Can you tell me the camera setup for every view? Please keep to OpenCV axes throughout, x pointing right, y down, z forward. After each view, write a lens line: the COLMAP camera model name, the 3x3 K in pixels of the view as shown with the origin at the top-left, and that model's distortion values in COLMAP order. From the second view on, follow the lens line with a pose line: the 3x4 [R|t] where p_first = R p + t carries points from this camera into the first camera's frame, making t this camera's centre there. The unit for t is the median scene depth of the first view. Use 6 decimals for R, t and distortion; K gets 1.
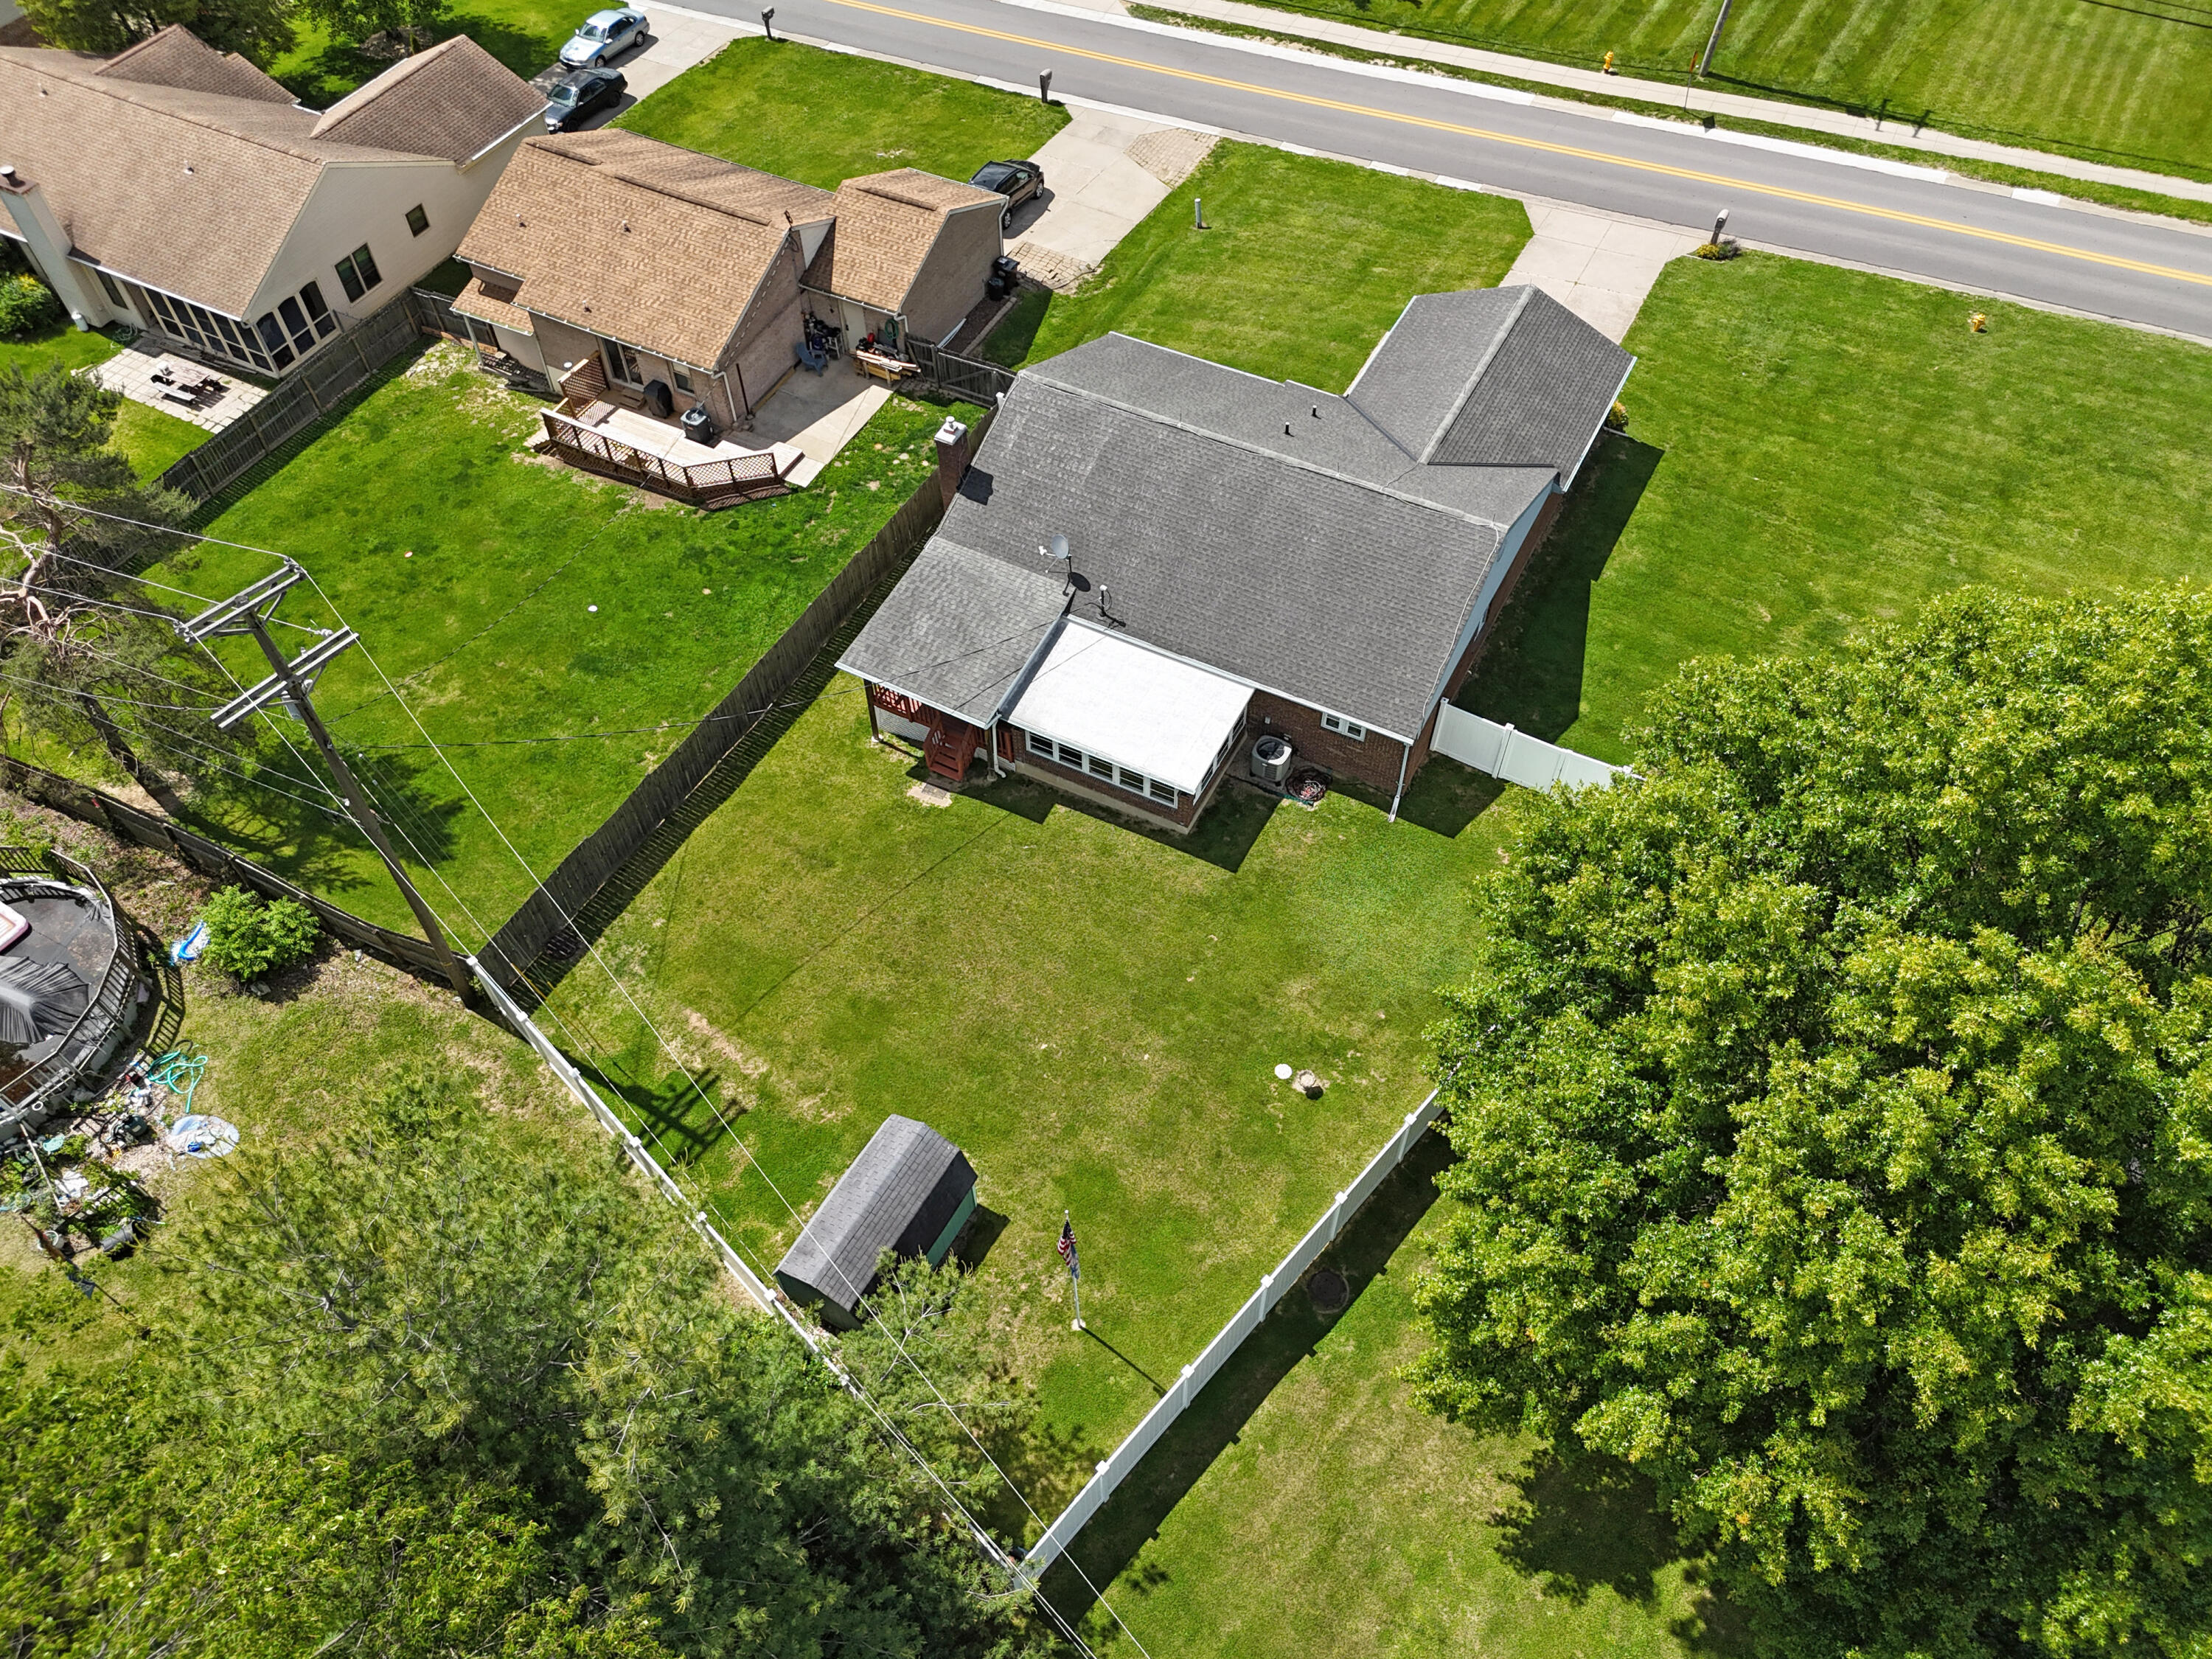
lens RADIAL K [[1637.0, 0, 1106.0], [0, 1637.0, 829.5], [0, 0, 1]] dist [0.024299, -0.000620]
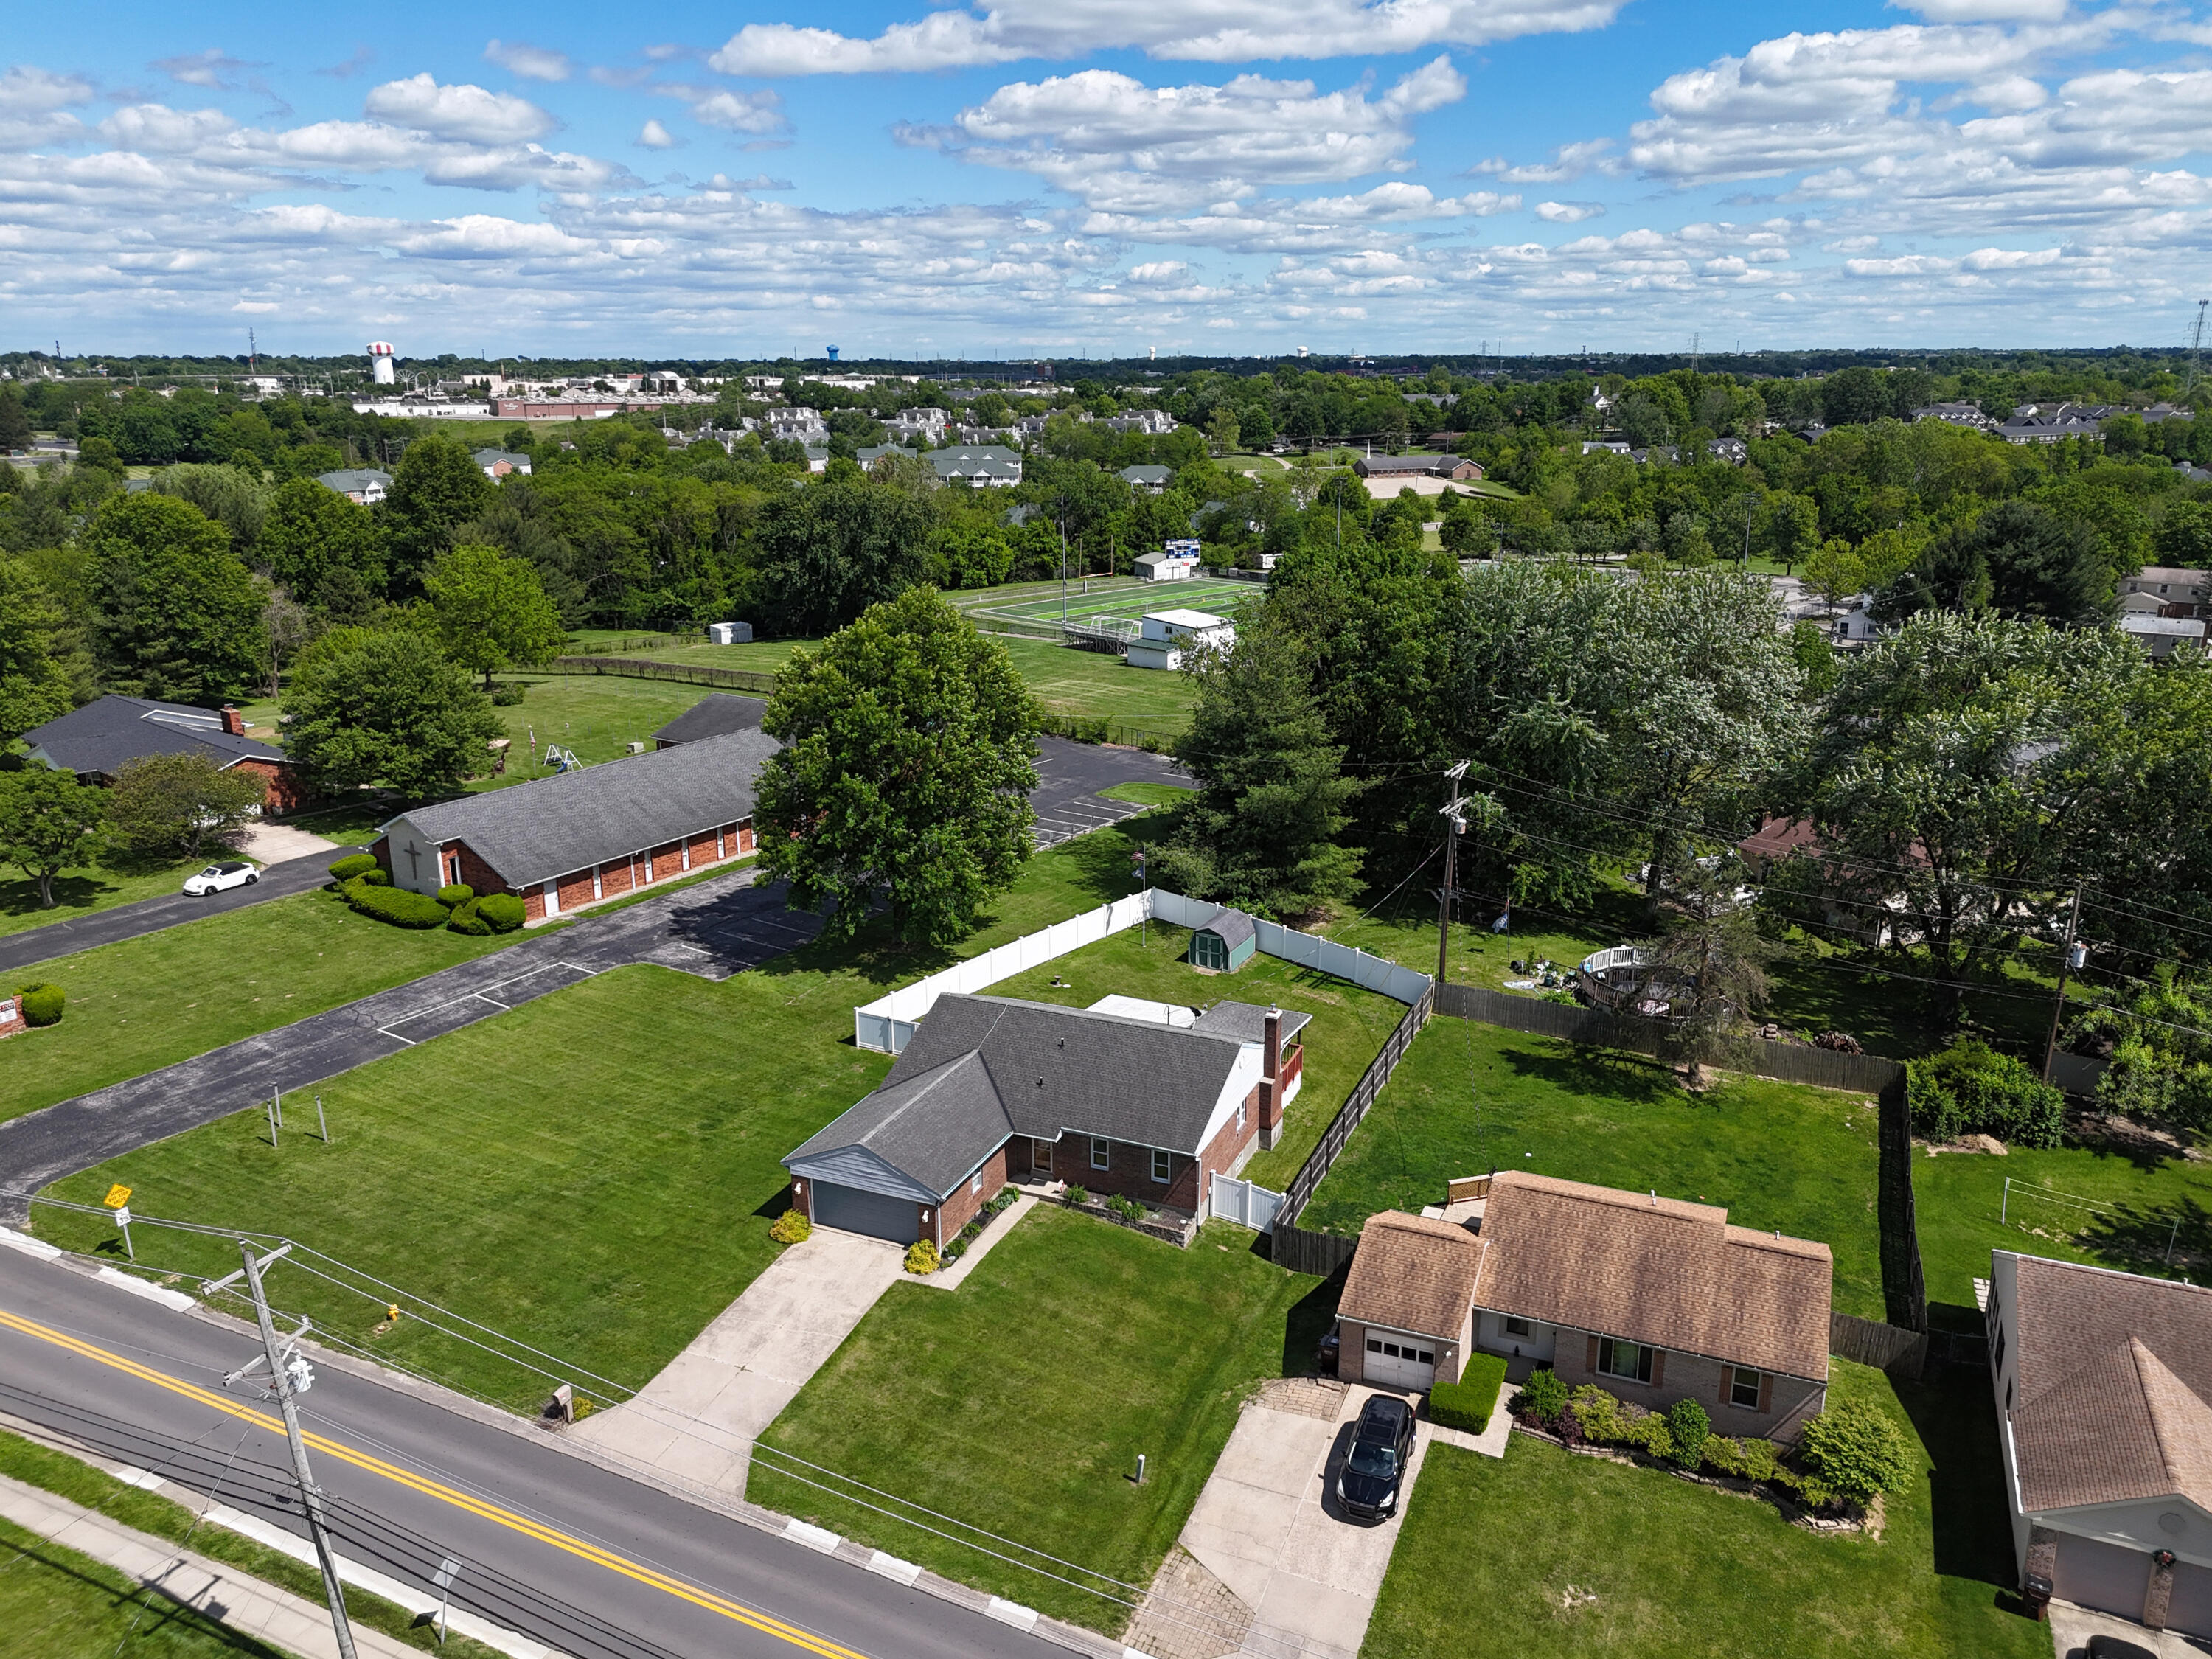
lens RADIAL K [[1637.0, 0, 1106.0], [0, 1637.0, 829.5], [0, 0, 1]] dist [0.024299, -0.000620]
pose [[-0.997333, 0.028087, -0.067367, 0.135987], [-0.052400, 0.366956, 0.928761, -1.420993], [0.050807, 0.929814, -0.364506, 1.122613]]
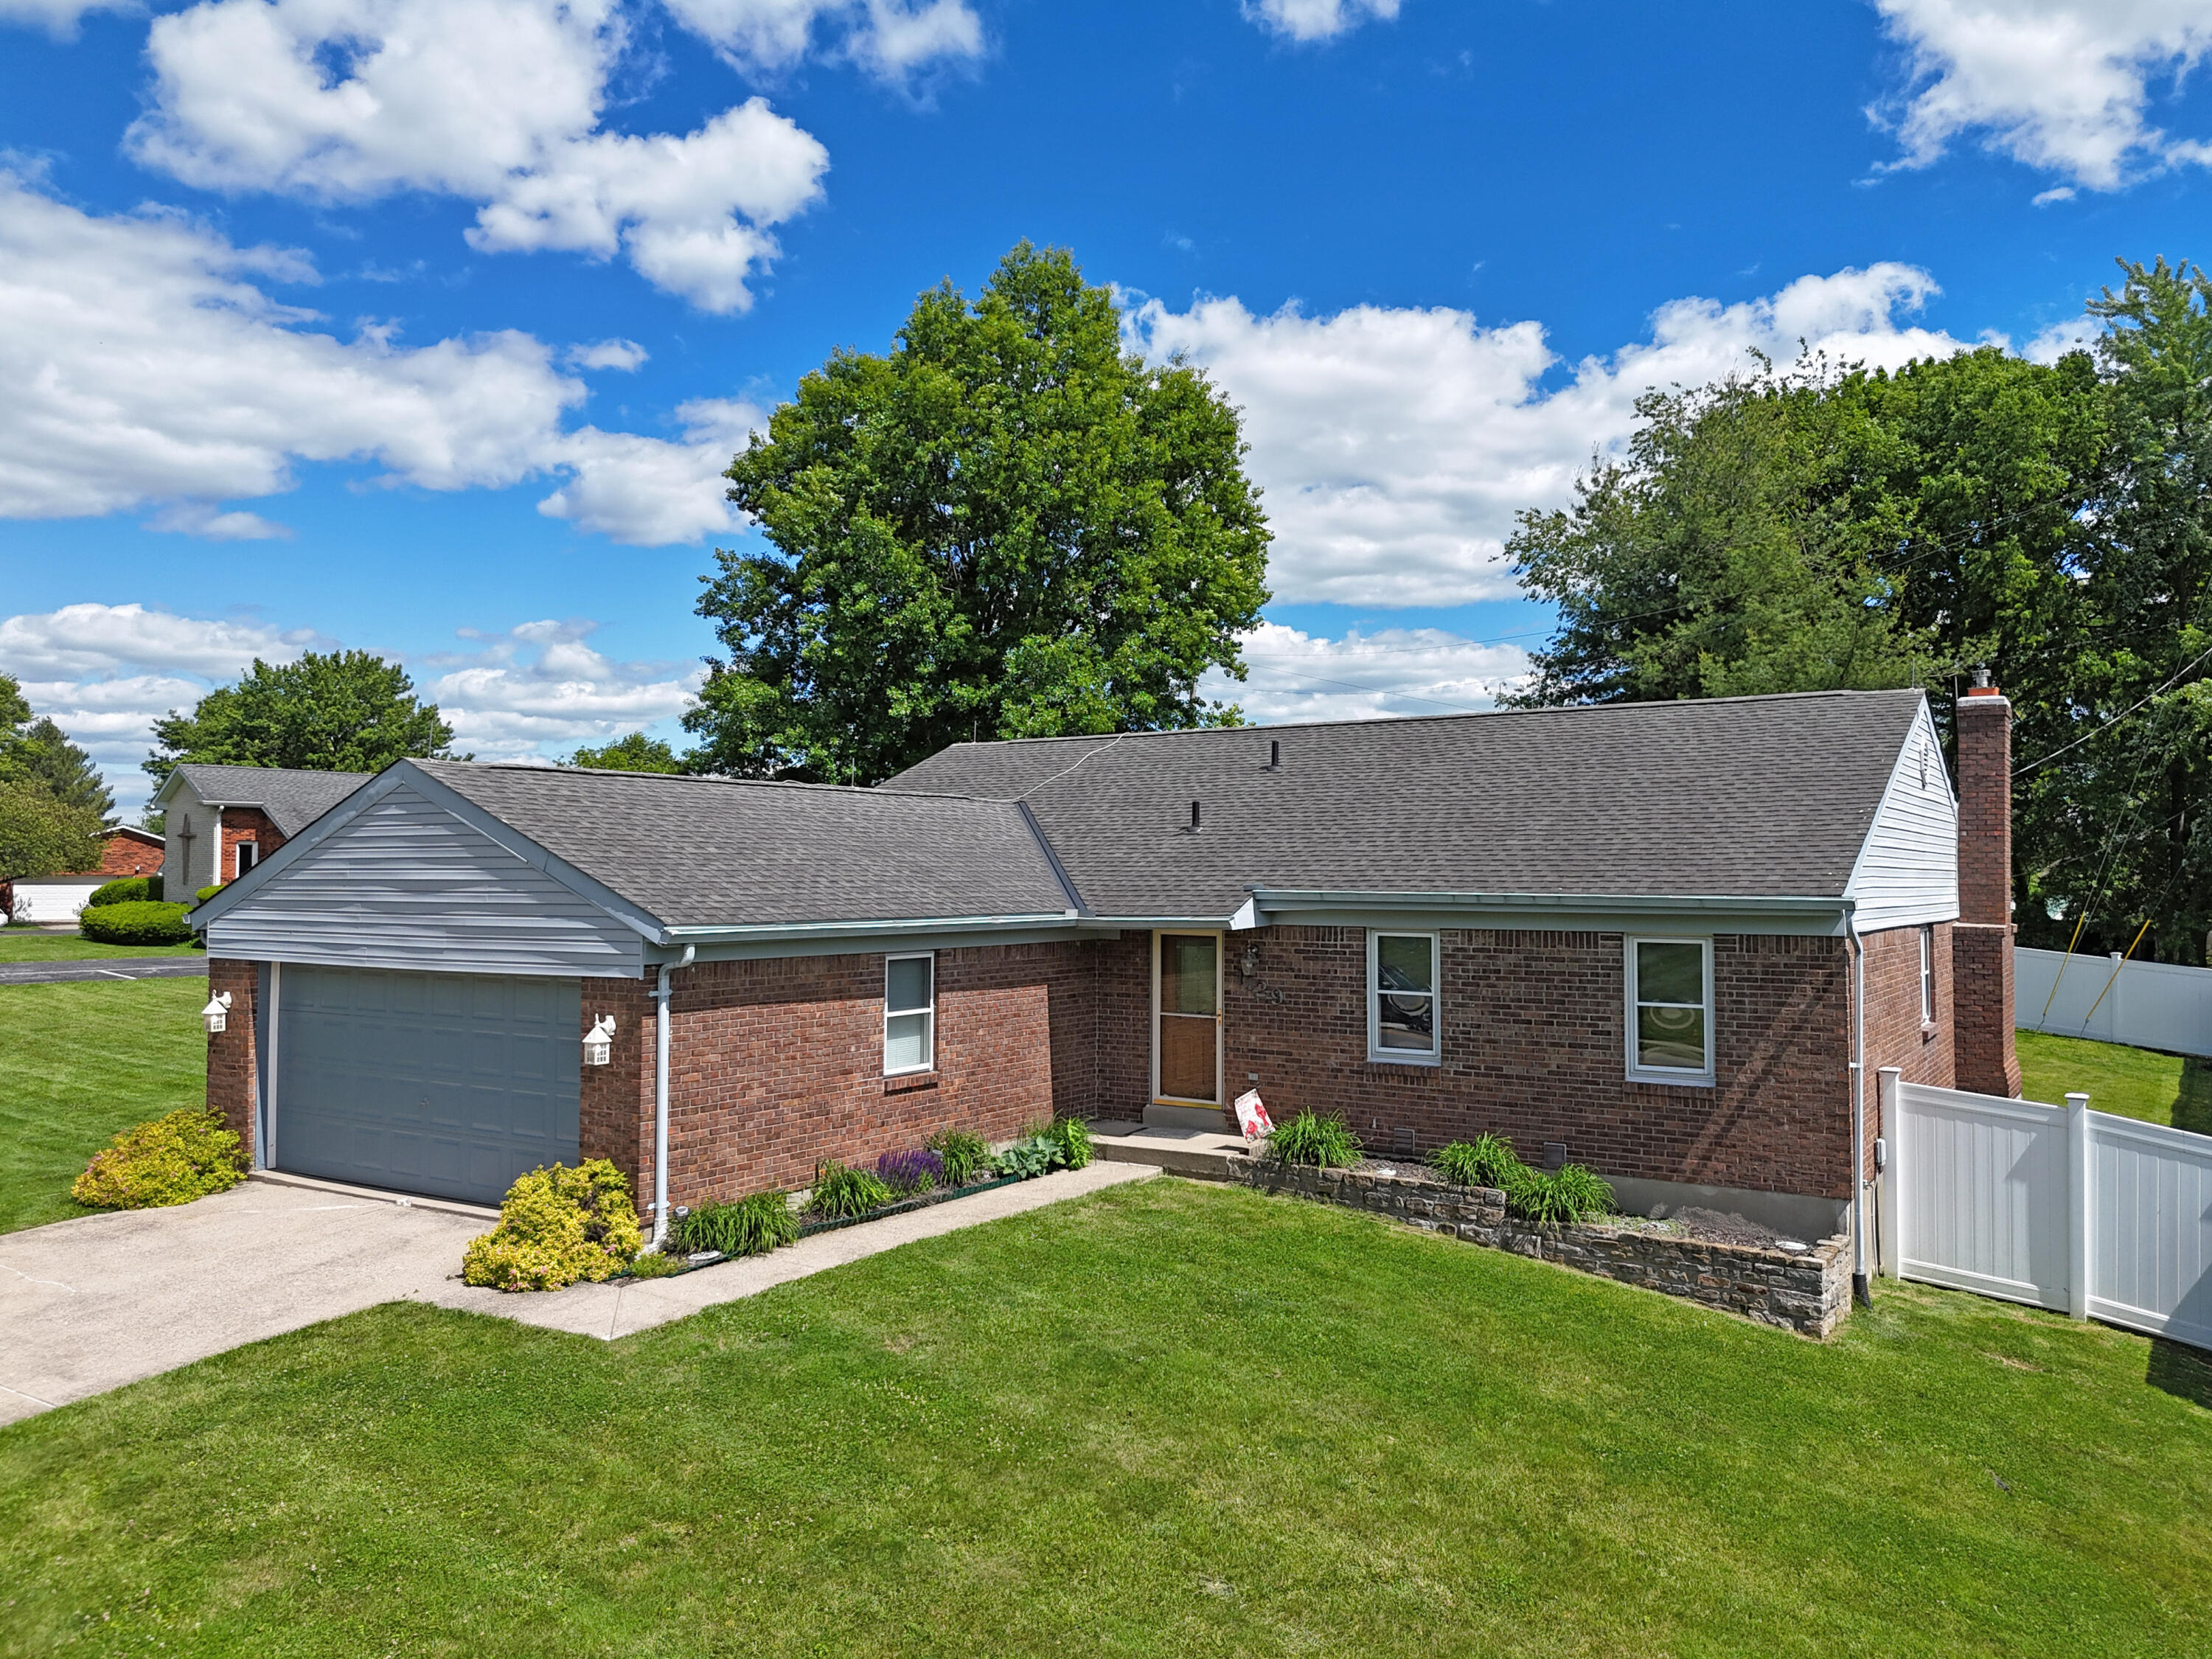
lens RADIAL K [[1637.0, 0, 1106.0], [0, 1637.0, 829.5], [0, 0, 1]] dist [0.024299, -0.000620]
pose [[-0.995102, 0.007747, 0.098553, 0.092469], [0.080732, 0.639029, 0.764934, -0.494694], [-0.057052, 0.769143, -0.636525, 1.081883]]
